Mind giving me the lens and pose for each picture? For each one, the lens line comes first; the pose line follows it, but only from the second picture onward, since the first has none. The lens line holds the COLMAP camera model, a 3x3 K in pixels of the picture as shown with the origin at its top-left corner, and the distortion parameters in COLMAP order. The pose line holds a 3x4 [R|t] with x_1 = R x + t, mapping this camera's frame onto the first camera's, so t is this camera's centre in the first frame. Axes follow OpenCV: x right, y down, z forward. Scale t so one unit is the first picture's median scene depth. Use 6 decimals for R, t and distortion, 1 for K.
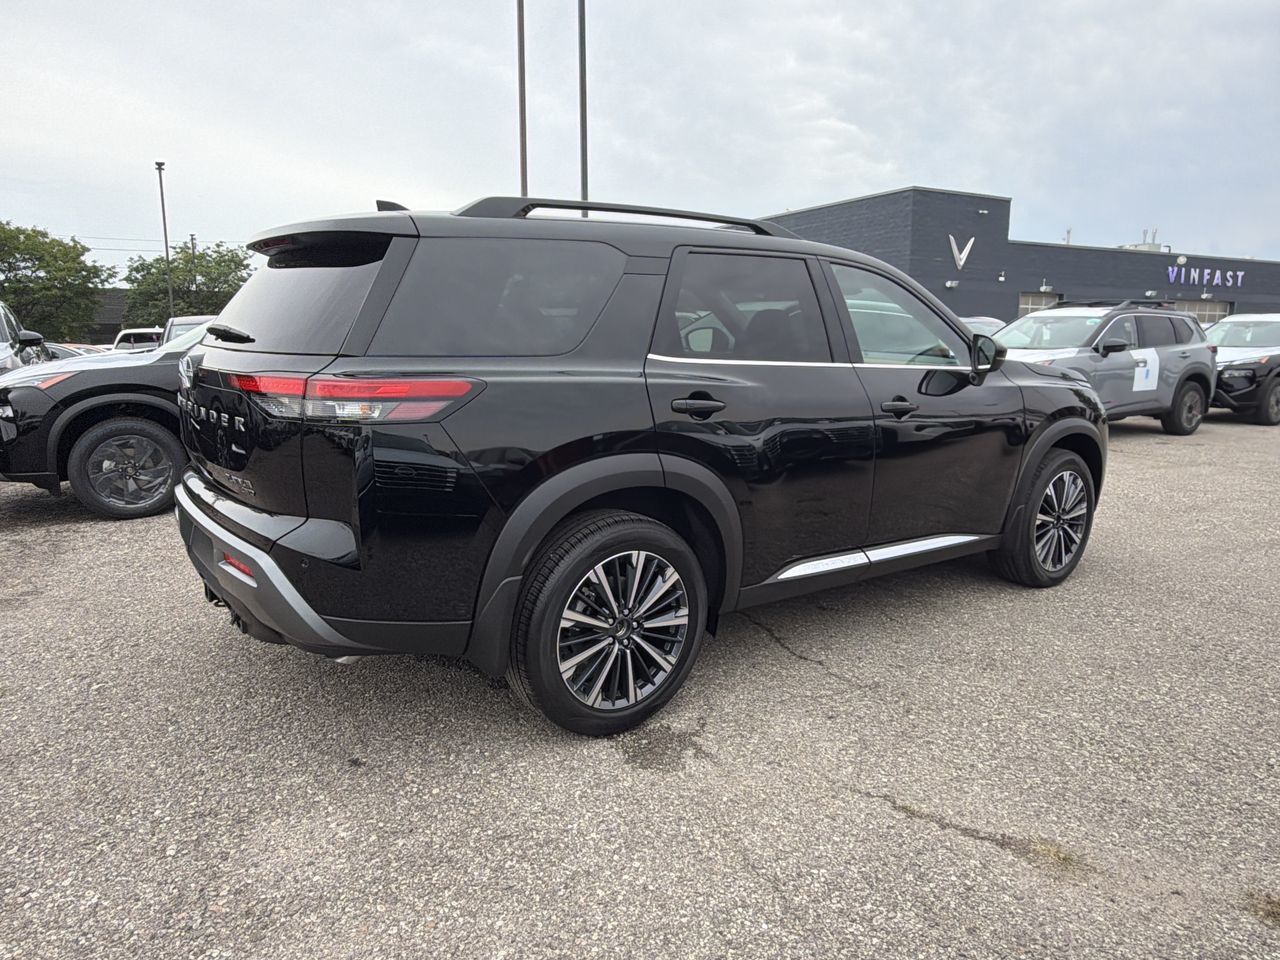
lens RADIAL K [[848.7, 0, 640.0], [0, 848.7, 480.0], [0, 0, 1]] dist [0.008214, -0.002603]
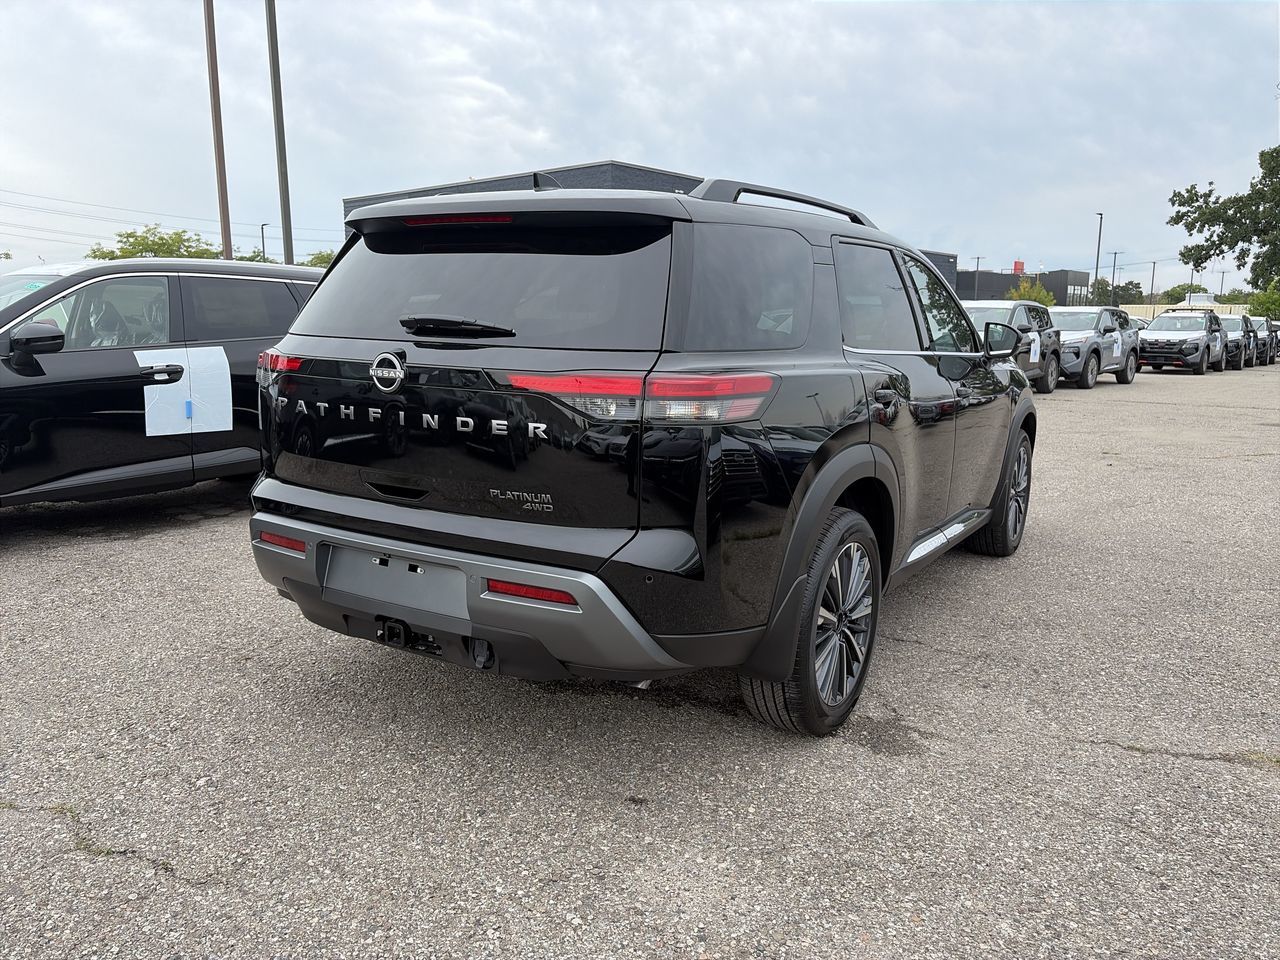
lens RADIAL K [[957.8, 0, 640.0], [0, 957.8, 480.0], [0, 0, 1]] dist [0.033637, -0.025423]
pose [[0.932274, -0.061341, 0.356515, -0.623071], [0.062392, 0.998015, 0.008564, -0.014499], [-0.356333, 0.014260, 0.934250, 0.033759]]
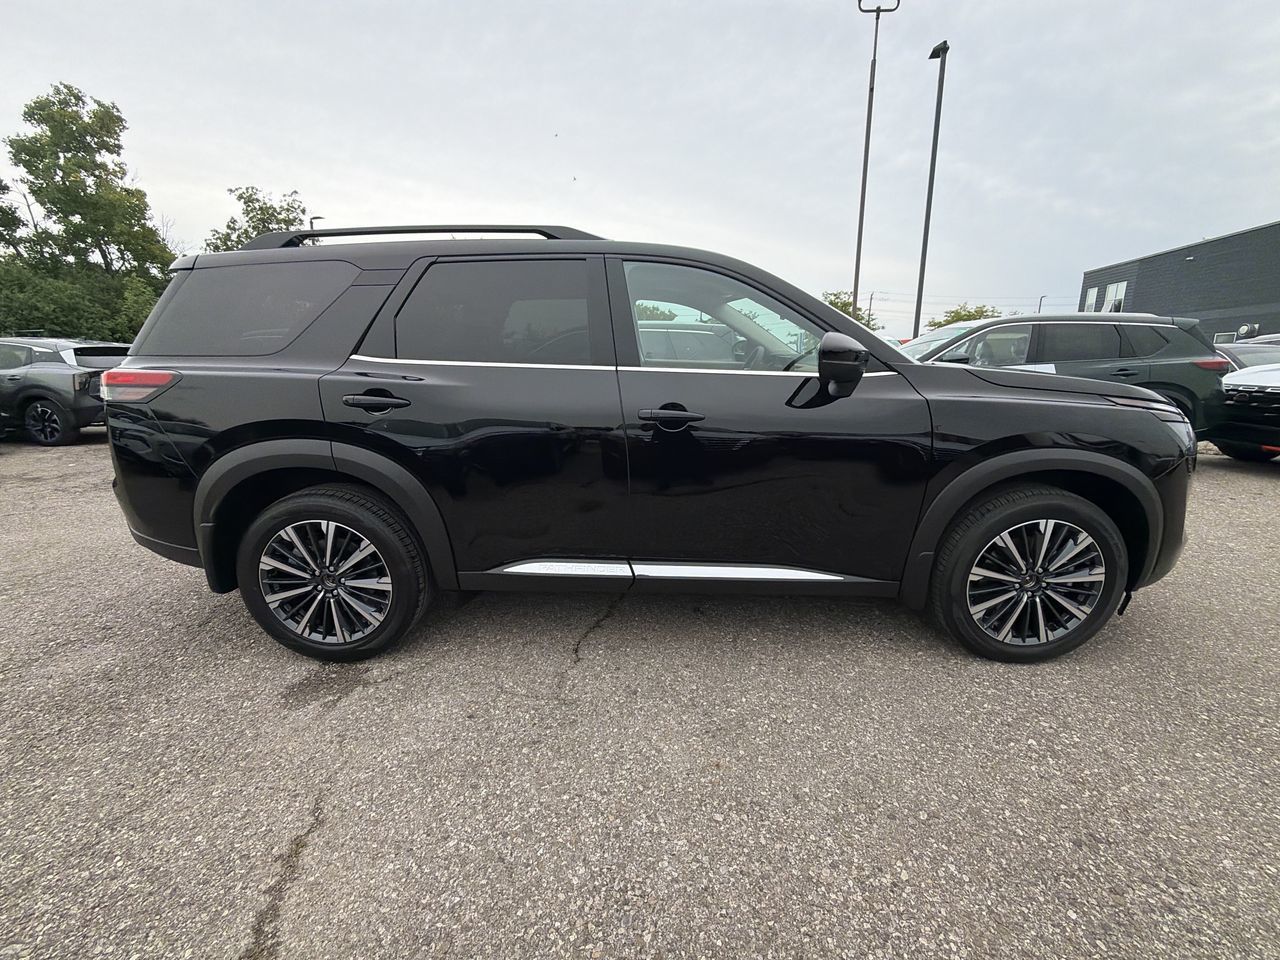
lens RADIAL K [[524.8, 0, 640.0], [0, 524.8, 480.0], [0, 0, 1]] dist [0.002374, 0.000020]
pose [[0.791059, 0.126813, -0.598451, 0.769050], [-0.095515, 0.991884, 0.083926, -0.076762], [0.604237, -0.009229, 0.796751, 0.664852]]
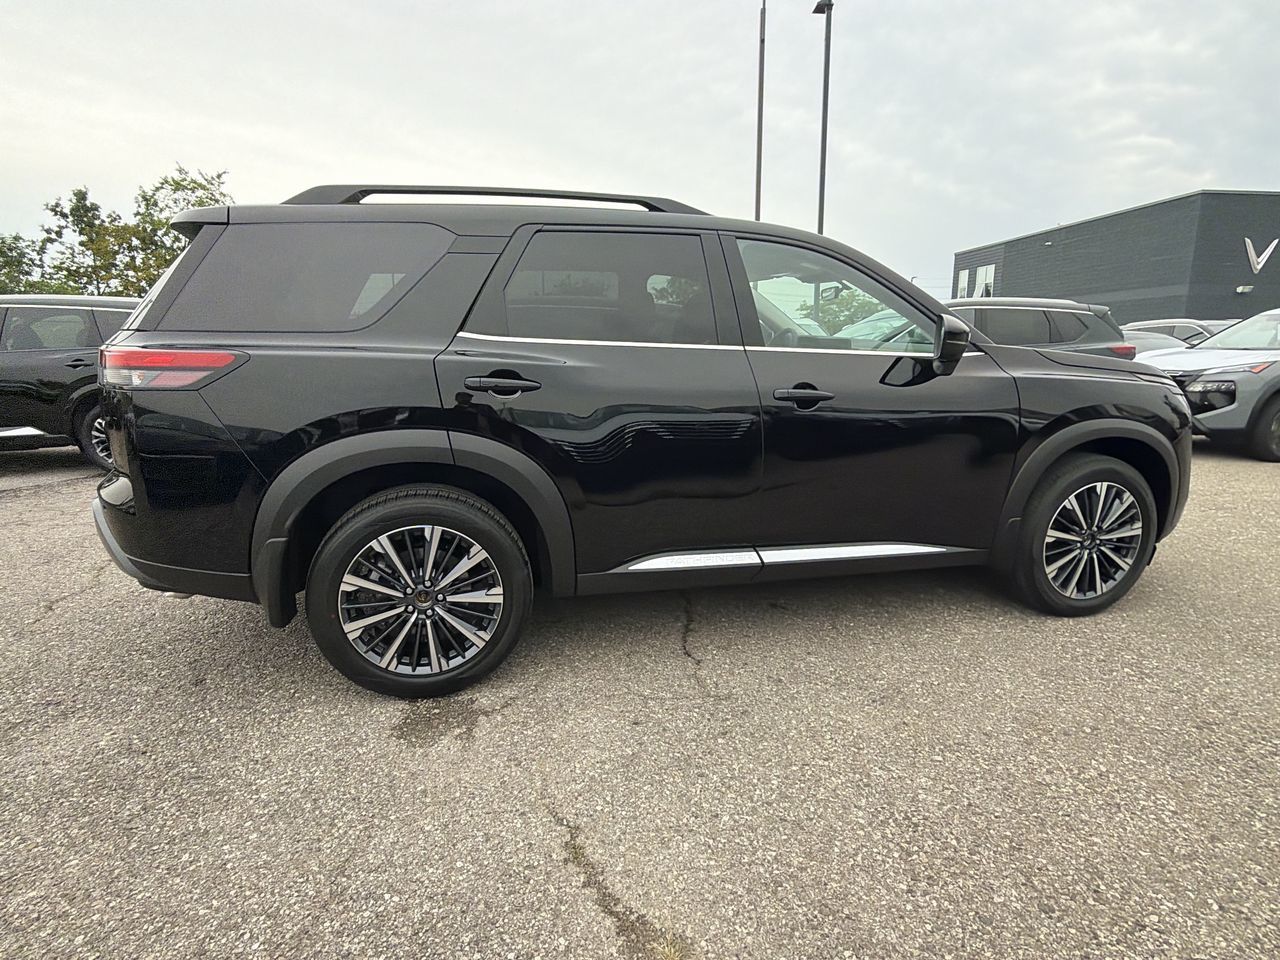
lens RADIAL K [[680.2, 0, 640.0], [0, 680.2, 480.0], [0, 0, 1]] dist [0.003924, -0.000679]
pose [[0.924636, 0.067740, -0.374778, 0.521892], [-0.059053, 0.997654, 0.034631, -0.014103], [0.376245, -0.009889, 0.926467, 0.331433]]
